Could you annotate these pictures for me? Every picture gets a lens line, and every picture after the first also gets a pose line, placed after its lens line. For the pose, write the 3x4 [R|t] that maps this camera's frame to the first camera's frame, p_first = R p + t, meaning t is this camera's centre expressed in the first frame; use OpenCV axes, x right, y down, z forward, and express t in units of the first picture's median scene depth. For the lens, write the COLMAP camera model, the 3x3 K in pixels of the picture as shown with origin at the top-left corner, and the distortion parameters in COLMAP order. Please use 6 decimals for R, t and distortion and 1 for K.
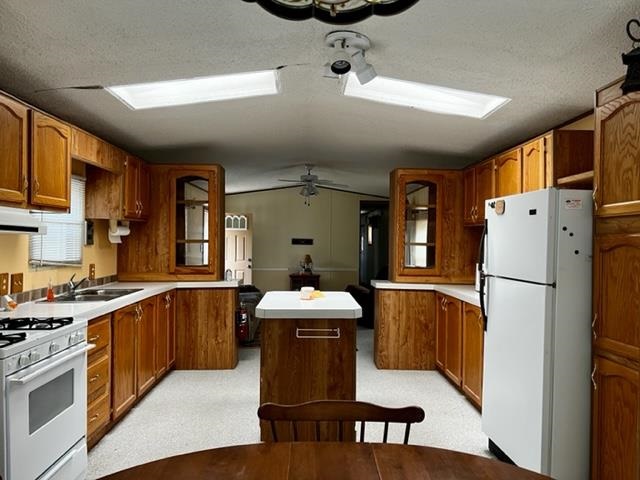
lens RADIAL K [[484.1, 0, 320.6], [0, 484.1, 241.6], [0, 0, 1]] dist [0.029426, -0.027936]
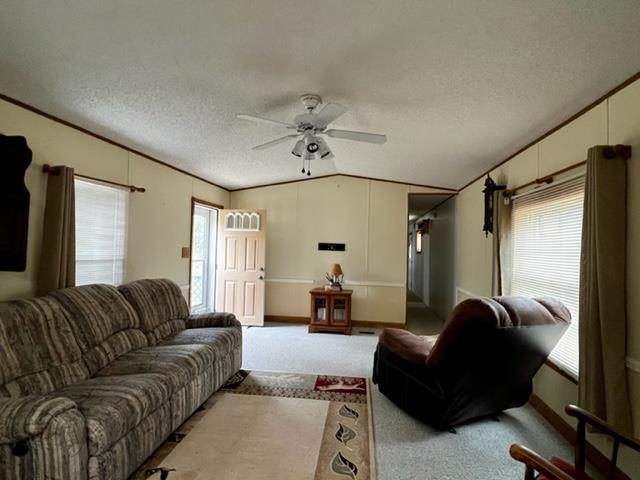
lens RADIAL K [[317.6, 0, 319.4], [0, 317.6, 240.2], [0, 0, 1]] dist [-0.000693, -0.000016]
pose [[0.981835, 0.007549, -0.189589, 0.040810], [-0.013367, 0.999478, -0.029427, 0.004622], [0.189268, 0.031427, 0.981422, 0.504212]]
